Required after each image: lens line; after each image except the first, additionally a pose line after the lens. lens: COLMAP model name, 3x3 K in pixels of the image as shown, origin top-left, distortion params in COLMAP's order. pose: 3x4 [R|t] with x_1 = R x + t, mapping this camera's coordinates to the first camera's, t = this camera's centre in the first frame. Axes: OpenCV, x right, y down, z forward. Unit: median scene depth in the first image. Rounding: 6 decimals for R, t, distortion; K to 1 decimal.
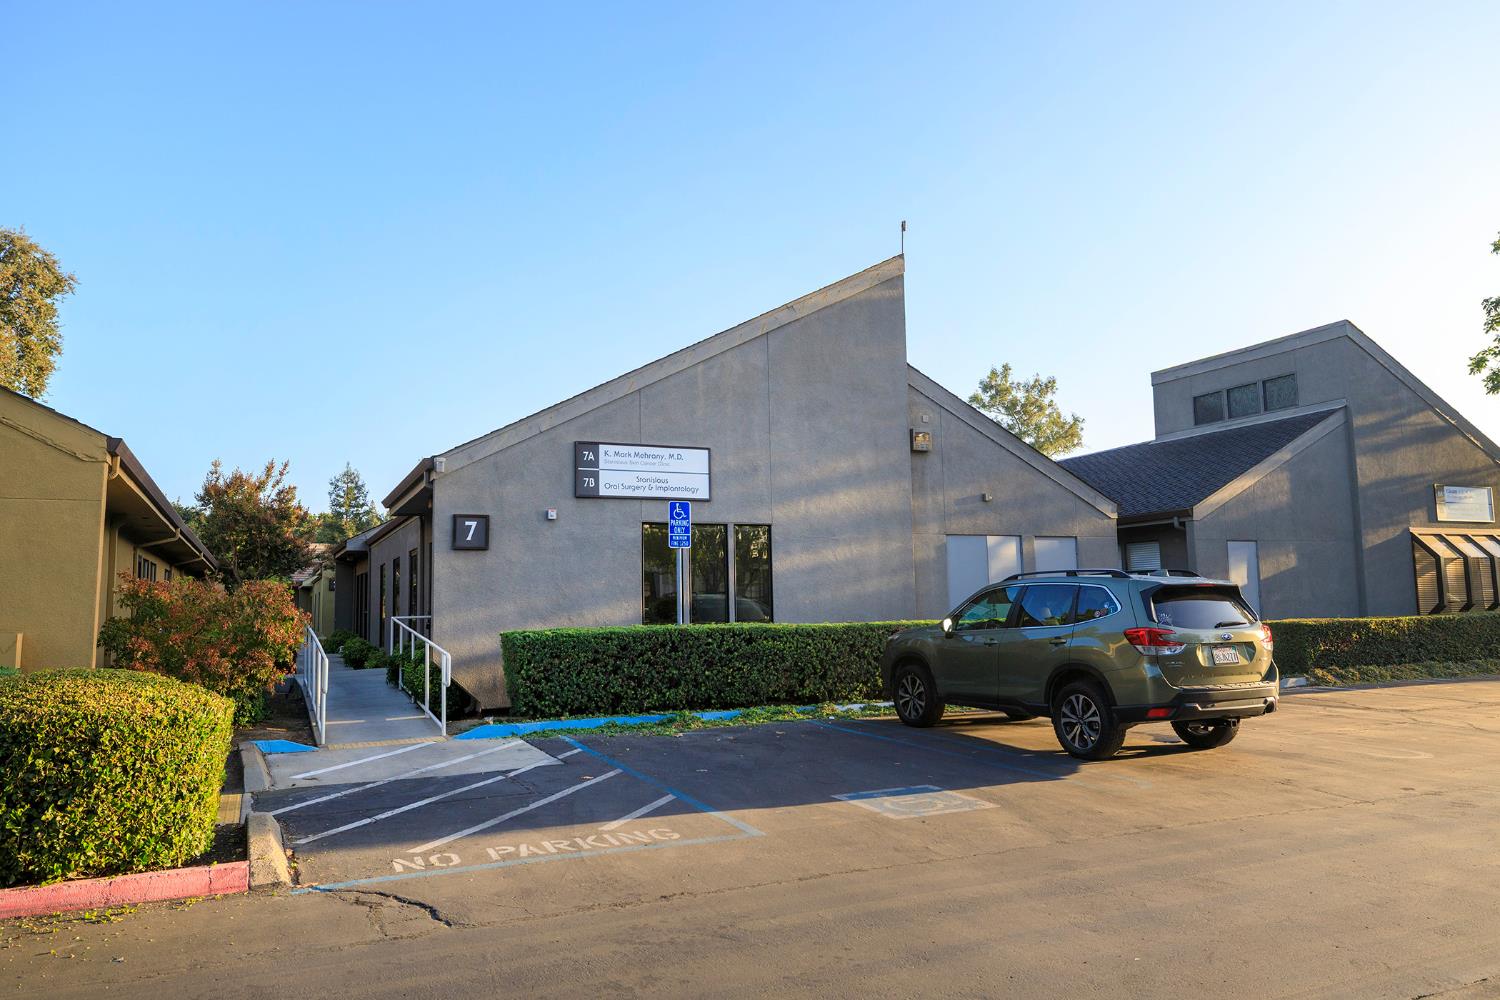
lens RADIAL K [[1026.0, 0, 741.2], [0, 1026.0, 494.4], [0, 0, 1]] dist [-0.002508, -0.001189]
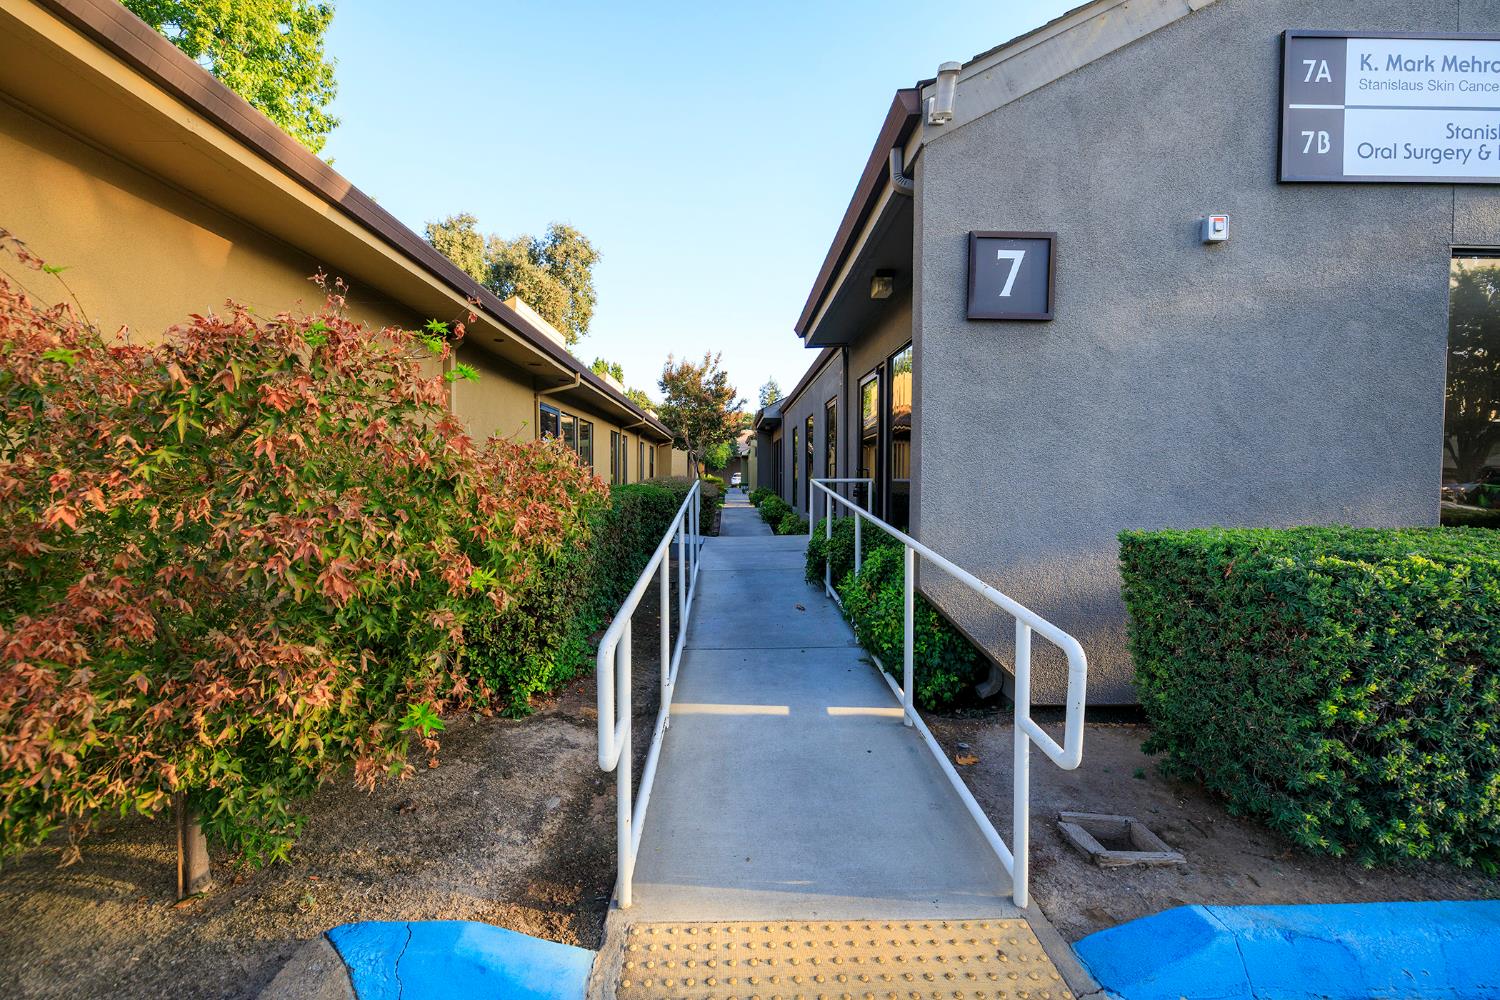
lens RADIAL K [[628.1, 0, 738.6], [0, 628.1, 492.9], [0, 0, 1]] dist [0.005720, -0.001321]
pose [[0.912665, 0.034708, -0.407231, -0.214153], [0.022948, 0.990464, 0.135848, 0.070510], [0.408063, -0.133328, 0.903166, 0.601272]]
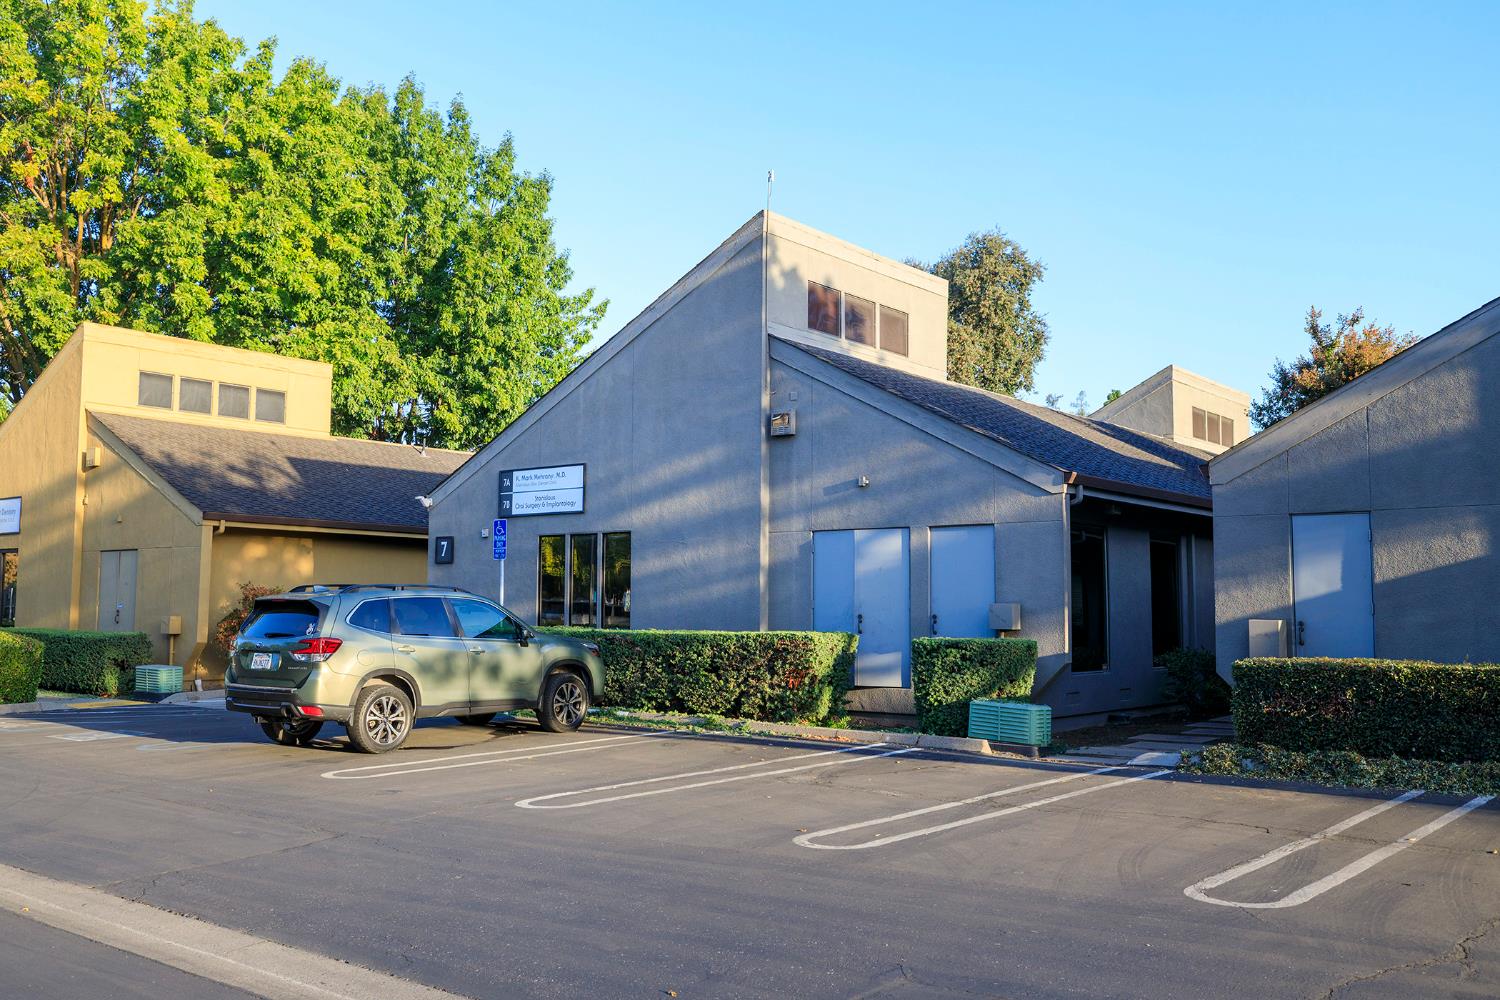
lens RADIAL K [[1365.6, 0, 724.6], [0, 1365.6, 496.5], [0, 0, 1]] dist [-0.004156, -0.000252]
pose [[0.428936, -0.054115, -0.901713, 1.226411], [0.086154, 0.996105, -0.018797, 0.027210], [0.899217, -0.069623, 0.431927, 0.475990]]
